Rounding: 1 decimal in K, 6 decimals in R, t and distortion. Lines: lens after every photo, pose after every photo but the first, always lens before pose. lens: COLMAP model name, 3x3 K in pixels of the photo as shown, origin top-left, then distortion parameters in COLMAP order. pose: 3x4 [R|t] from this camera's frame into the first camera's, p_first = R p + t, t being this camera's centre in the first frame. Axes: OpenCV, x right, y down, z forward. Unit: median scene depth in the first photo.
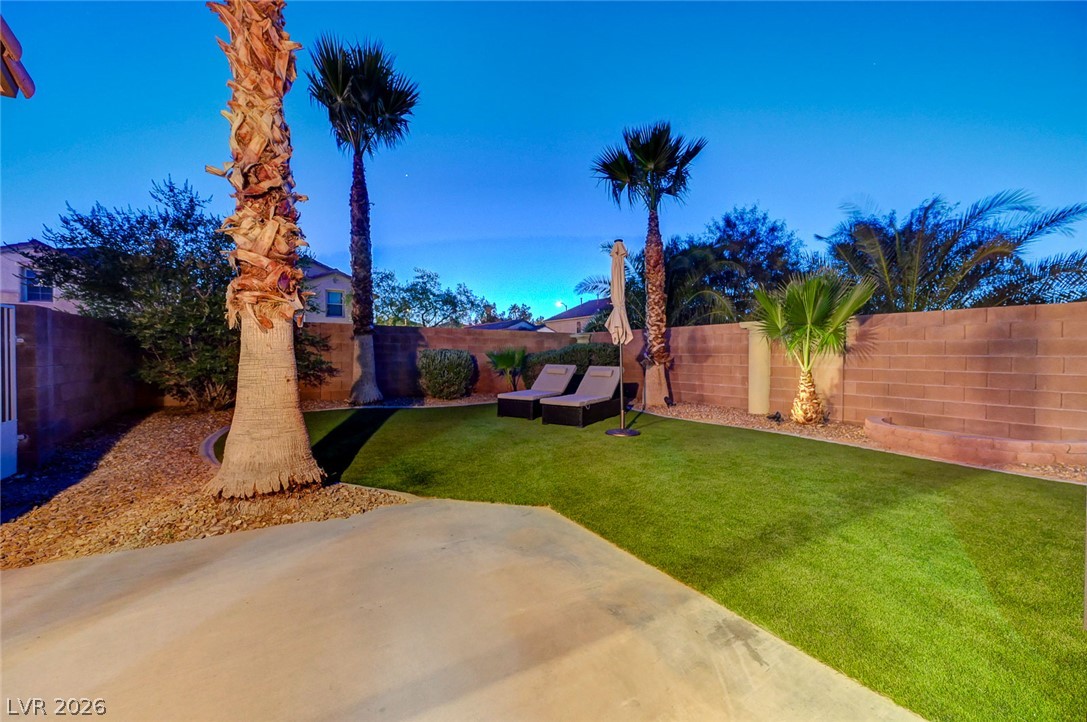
lens RADIAL K [[426.9, 0, 547.8], [0, 426.9, 363.0], [0, 0, 1]] dist [-0.001532, 0.000171]
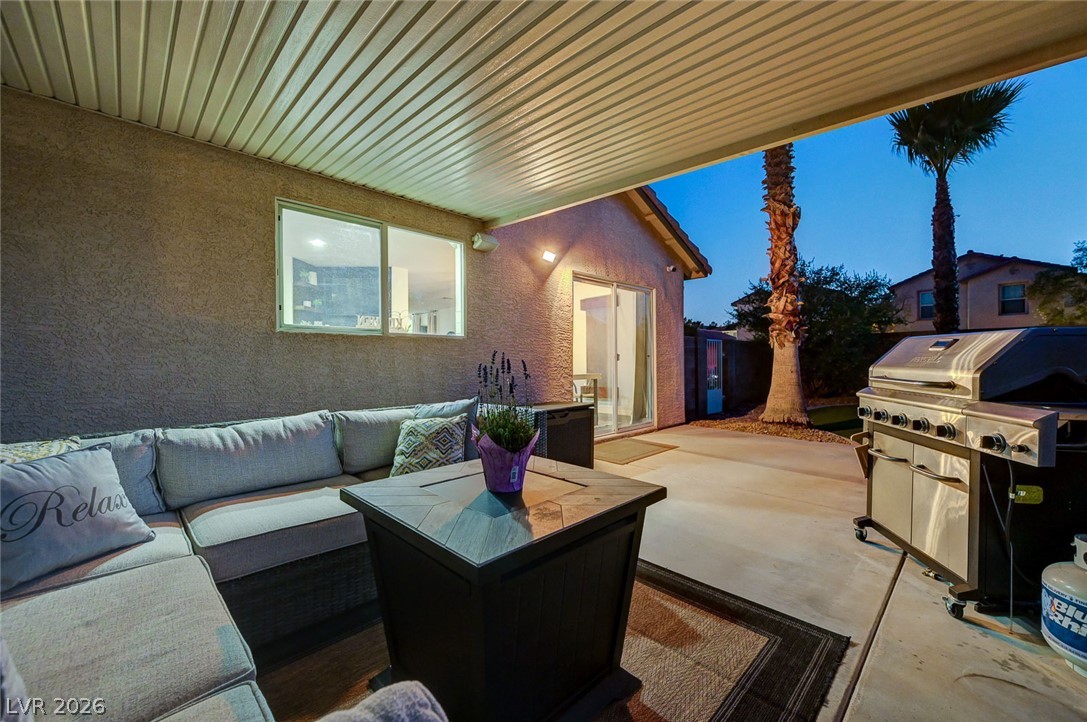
lens RADIAL K [[426.9, 0, 547.8], [0, 426.9, 363.0], [0, 0, 1]] dist [-0.001532, 0.000171]
pose [[0.207520, -0.005338, -0.978216, 0.483240], [-0.010404, 0.999917, -0.007663, 0.010779], [0.978176, 0.011767, 0.207447, -0.241477]]
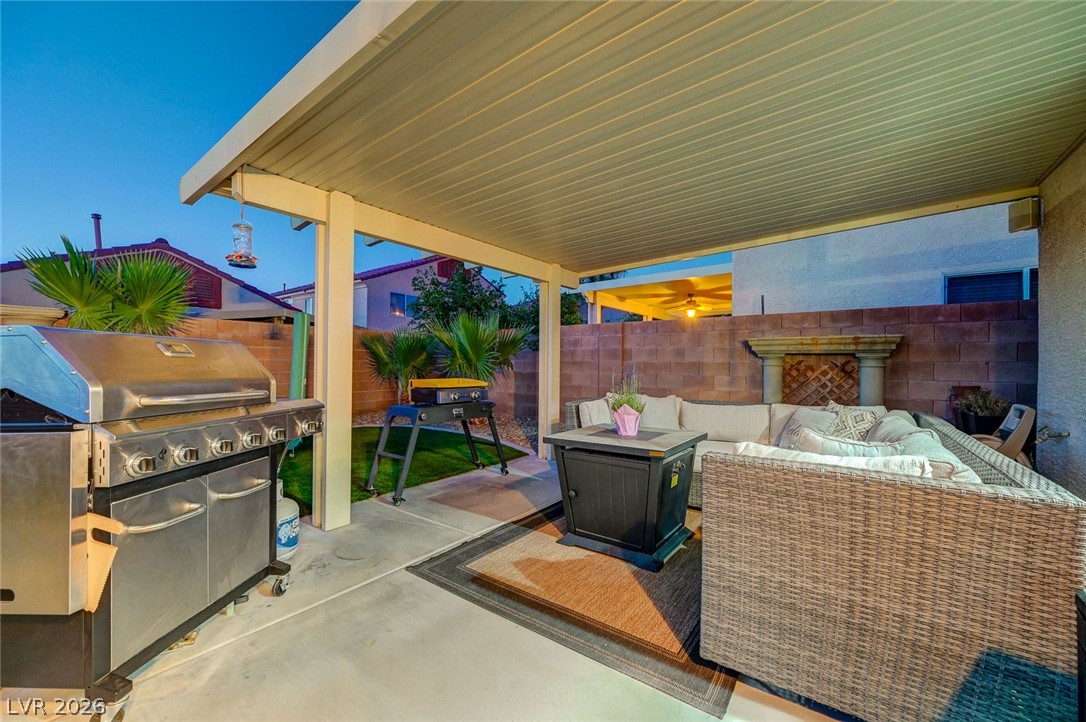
lens RADIAL K [[426.5, 0, 547.3], [0, 426.5, 362.9], [0, 0, 1]] dist [-0.001532, 0.000171]
pose [[-0.354739, -0.009584, 0.934916, -0.049035], [0.007625, 0.999885, 0.013143, -0.001512], [-0.934934, 0.011792, -0.354625, -0.017272]]
